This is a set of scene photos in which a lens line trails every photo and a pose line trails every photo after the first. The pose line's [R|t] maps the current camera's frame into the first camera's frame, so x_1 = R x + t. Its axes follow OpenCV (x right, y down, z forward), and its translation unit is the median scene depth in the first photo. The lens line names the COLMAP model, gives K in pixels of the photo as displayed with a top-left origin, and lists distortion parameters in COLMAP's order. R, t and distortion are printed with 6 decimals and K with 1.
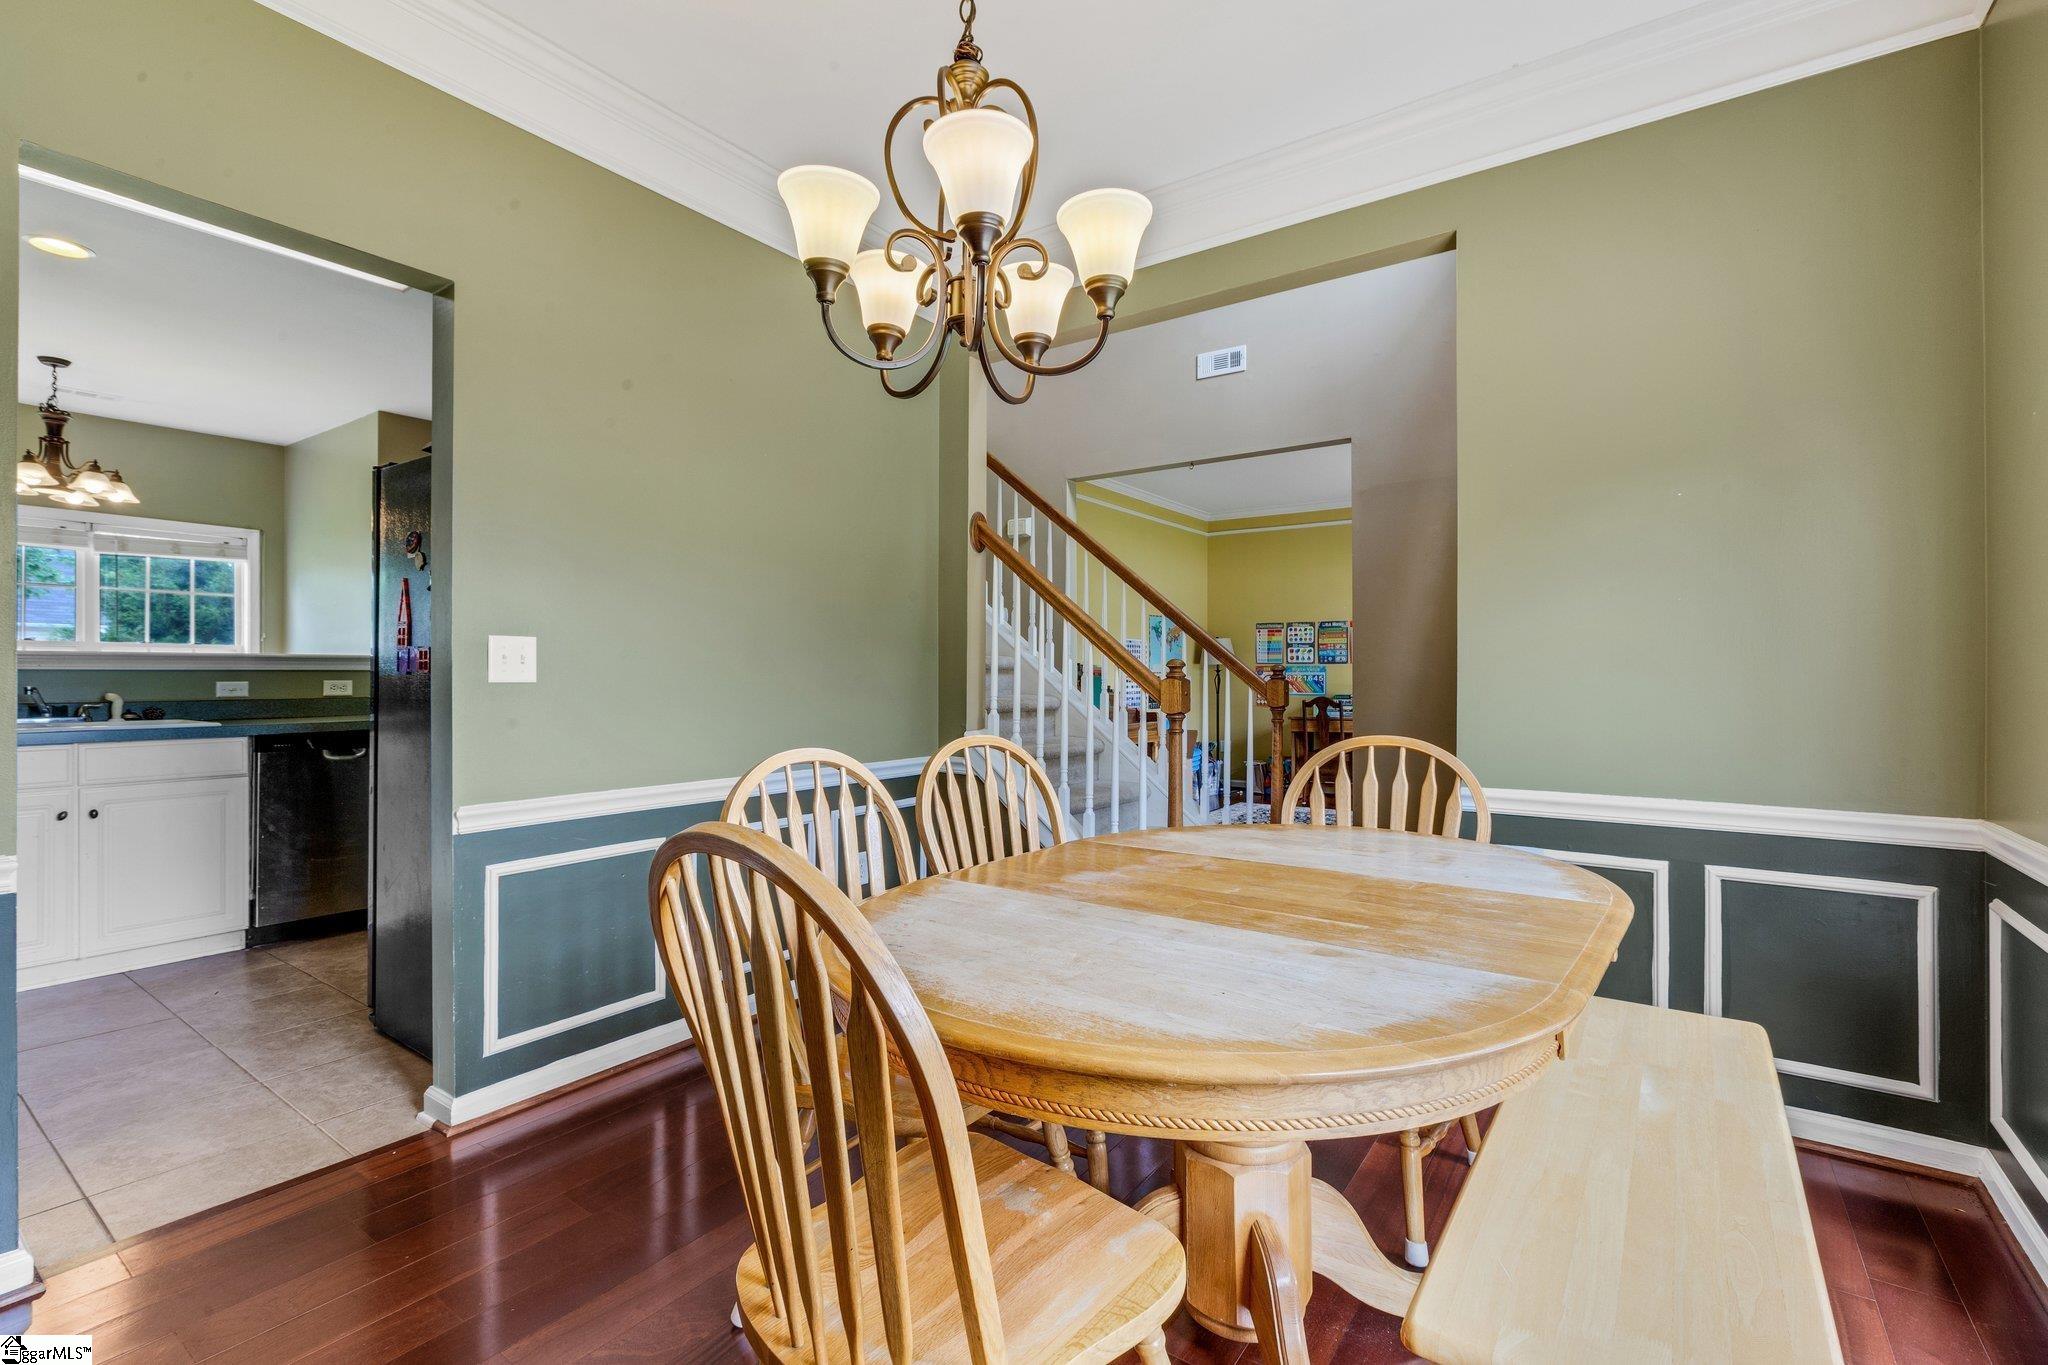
lens RADIAL K [[933.1, 0, 1022.3], [0, 933.1, 671.8], [0, 0, 1]] dist [0.000918, -0.001035]
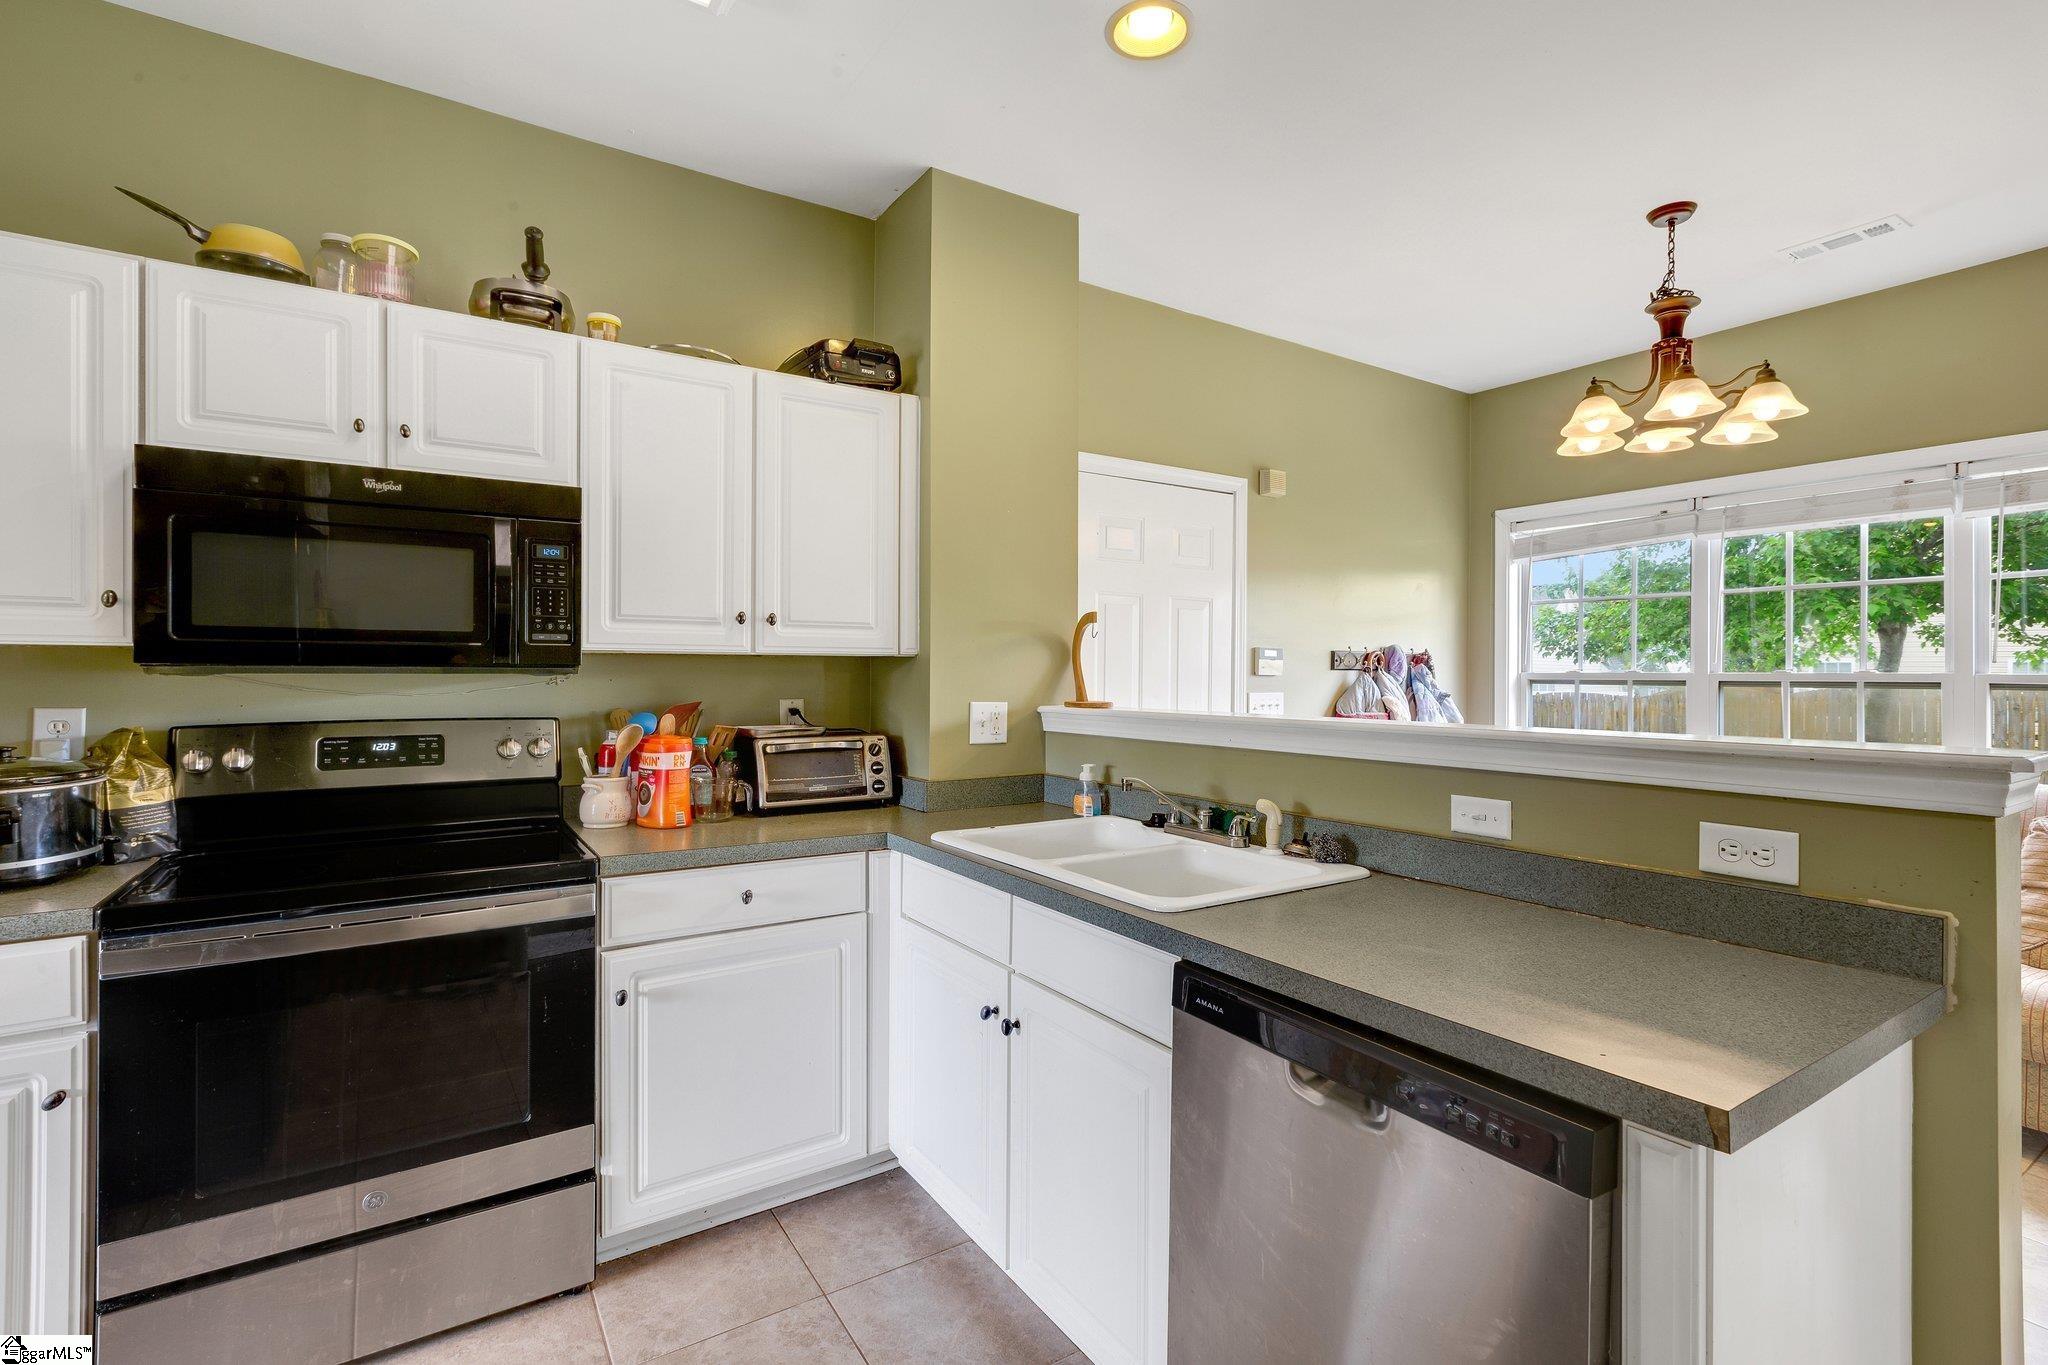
lens RADIAL K [[933.1, 0, 1015.4], [0, 933.1, 672.5], [0, 0, 1]] dist [0.000918, -0.001035]
pose [[-0.371071, -0.001674, -0.928603, -0.351841], [-0.006778, 0.999977, 0.000906, -0.040594], [0.928580, 0.006630, -0.371074, 0.881747]]
